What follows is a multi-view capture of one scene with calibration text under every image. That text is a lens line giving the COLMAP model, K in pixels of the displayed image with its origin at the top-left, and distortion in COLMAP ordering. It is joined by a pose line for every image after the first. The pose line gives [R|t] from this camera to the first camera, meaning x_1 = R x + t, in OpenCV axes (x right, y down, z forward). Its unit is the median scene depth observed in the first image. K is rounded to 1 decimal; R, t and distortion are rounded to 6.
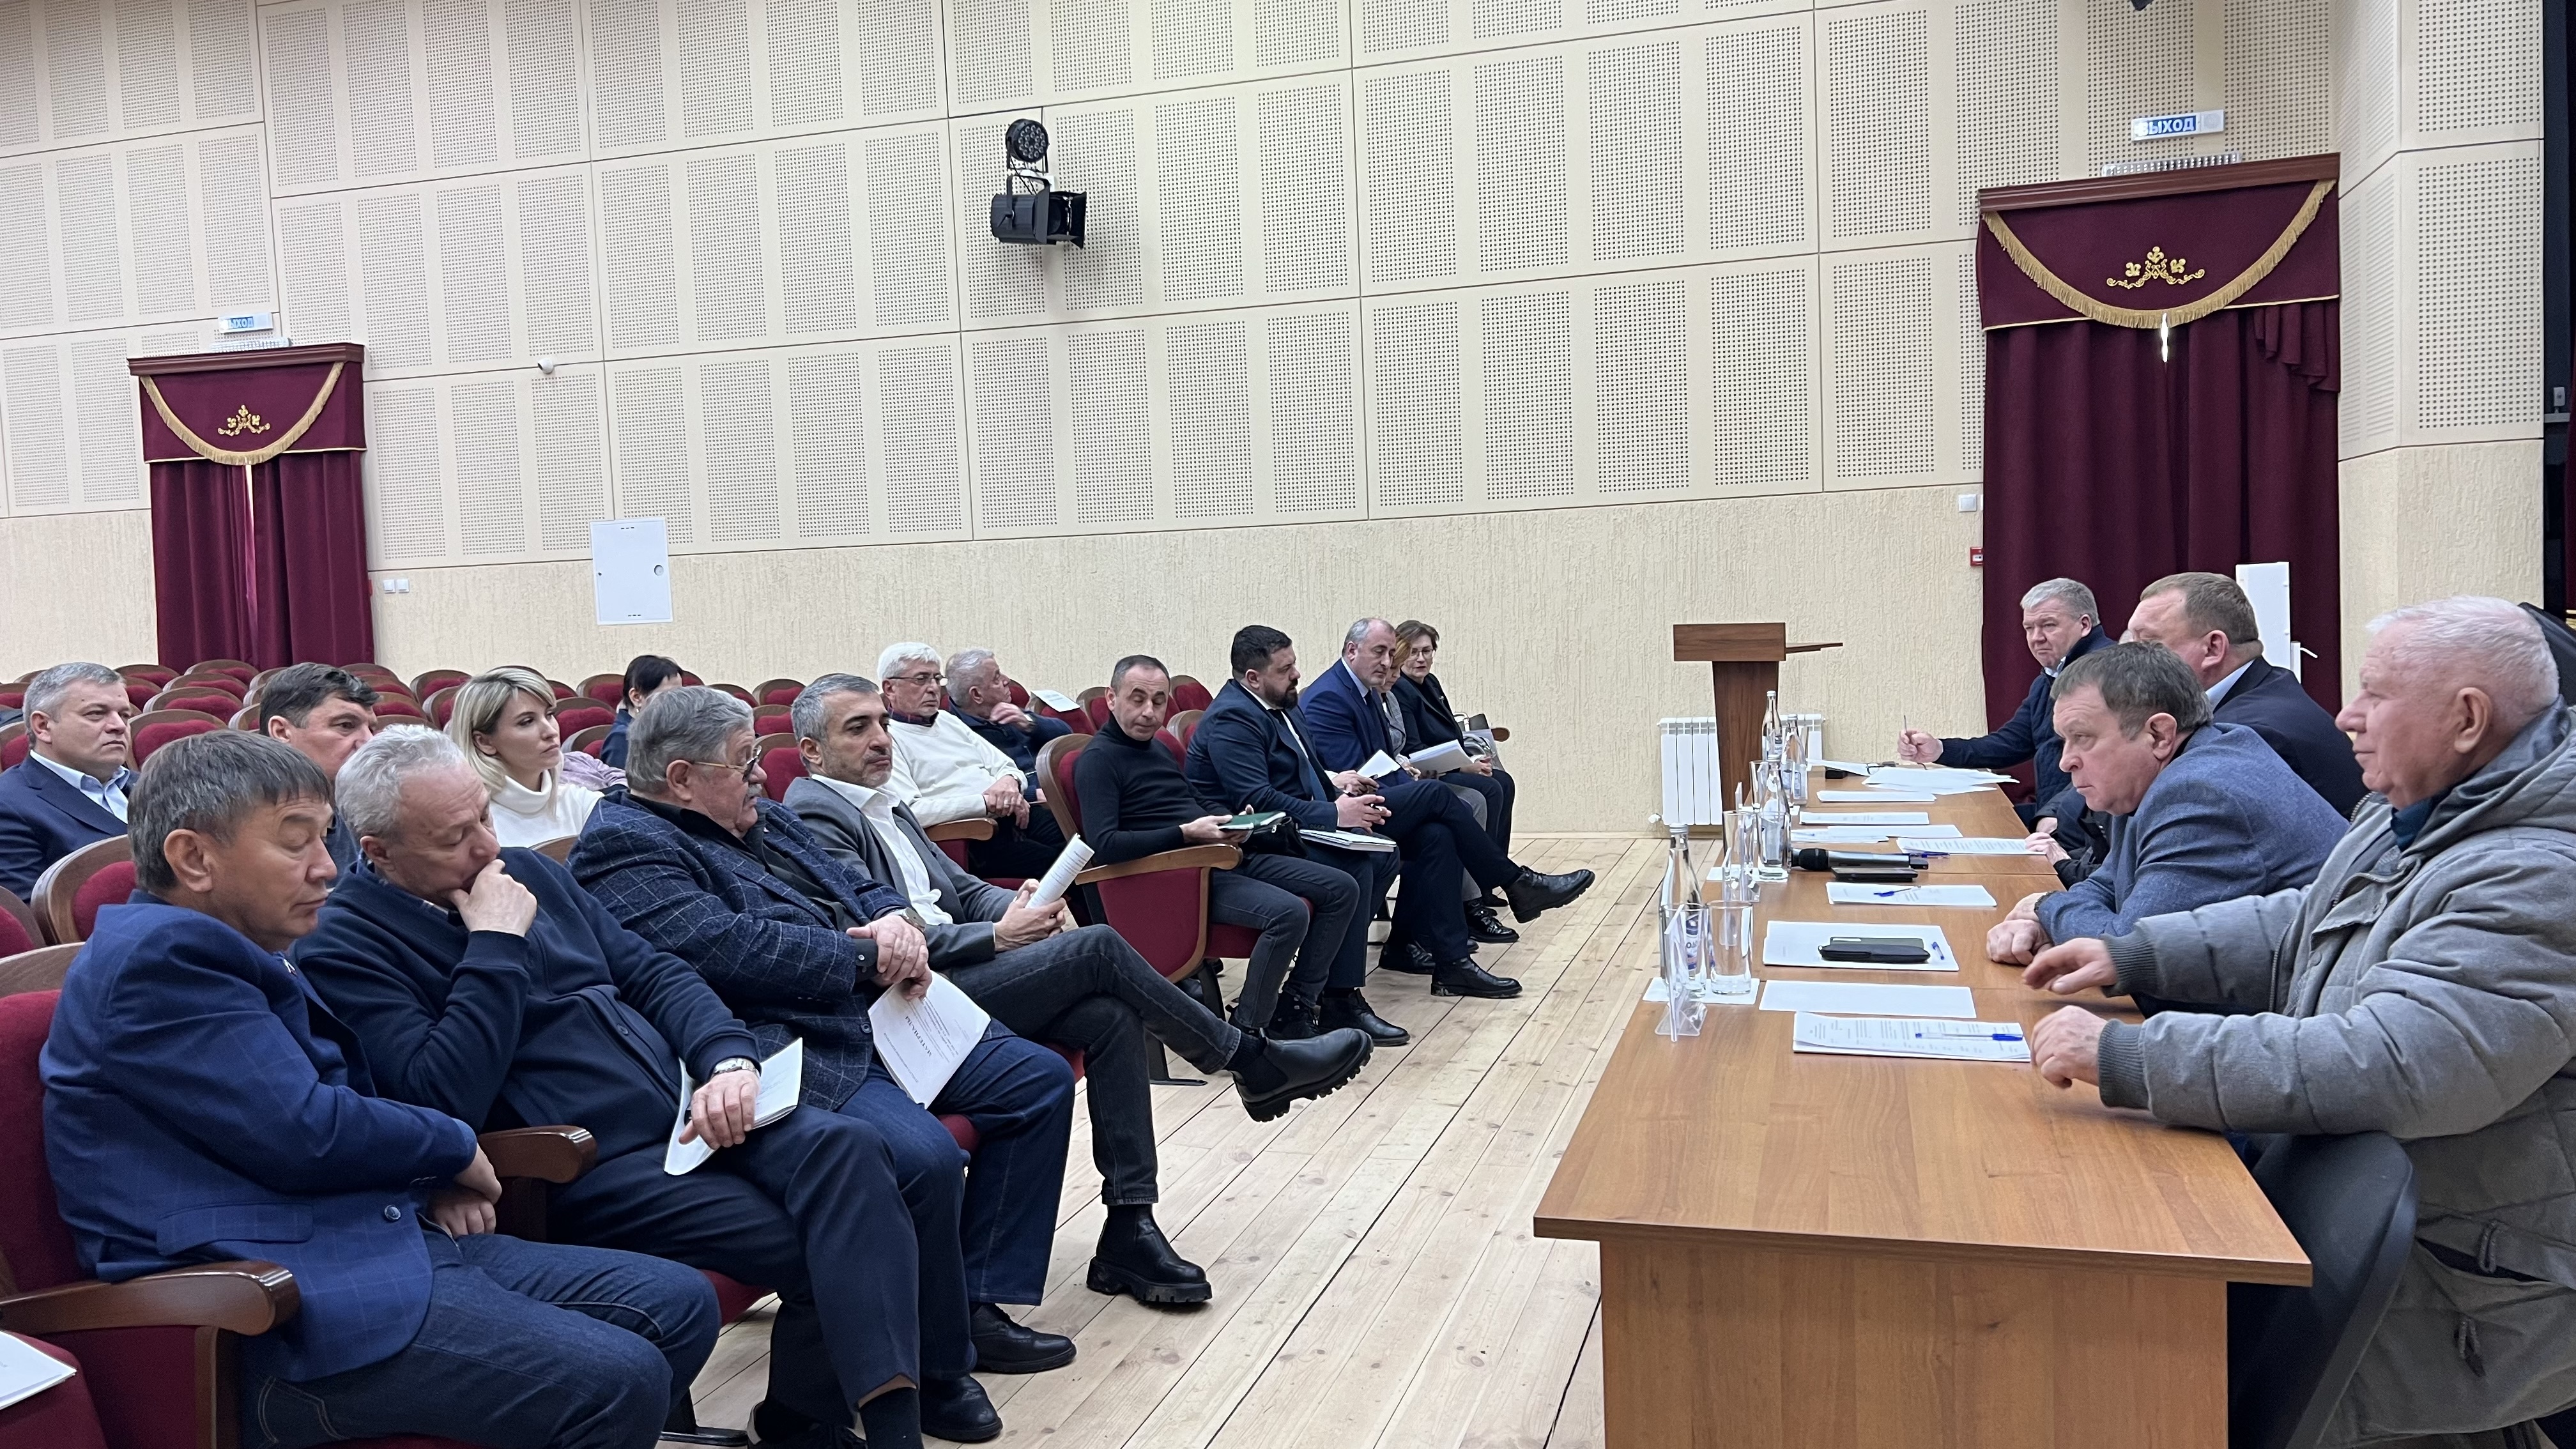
lens RADIAL K [[1933.5, 0, 1294.6], [0, 1933.5, 733.5], [0, 0, 1]] dist [0.044802, -0.048981]
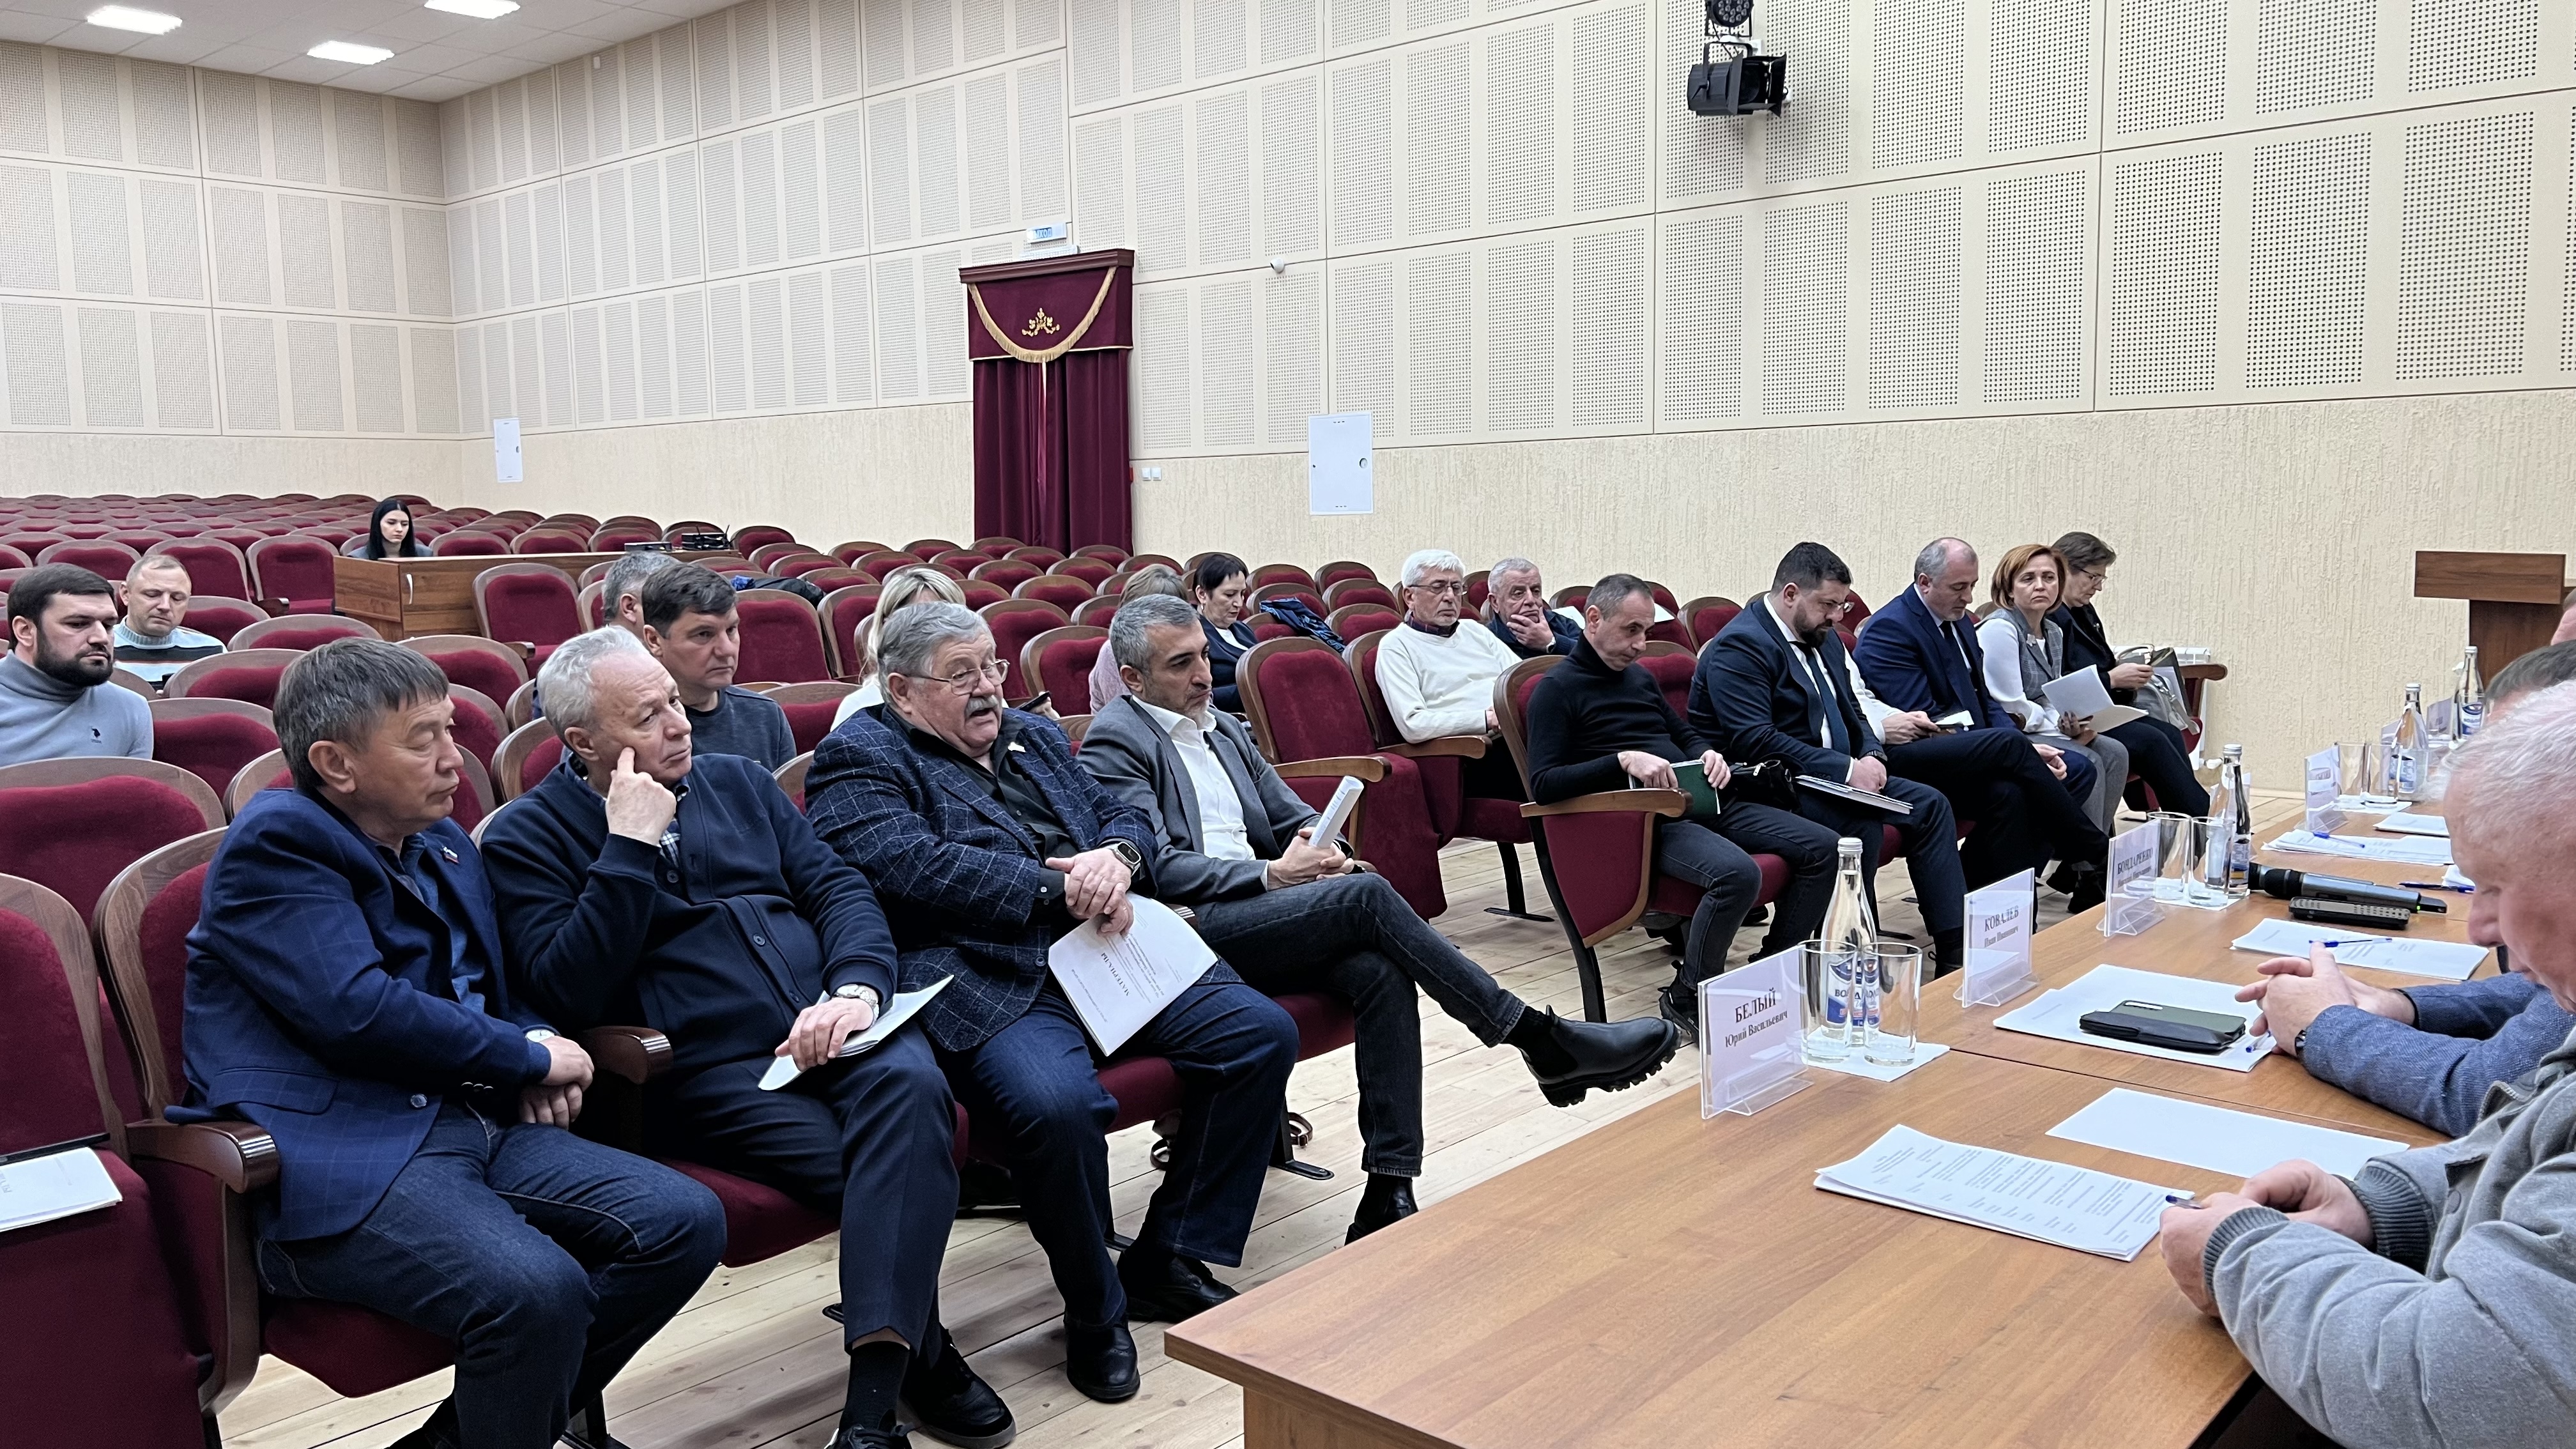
lens RADIAL K [[1933.5, 0, 1296.3], [0, 1933.5, 732.1], [0, 0, 1]] dist [0.044802, -0.048981]
pose [[0.904490, 0.072254, -0.420330, 0.233642], [-0.047483, 0.996478, 0.069115, -0.029352], [0.423844, -0.042556, 0.904735, 0.135806]]
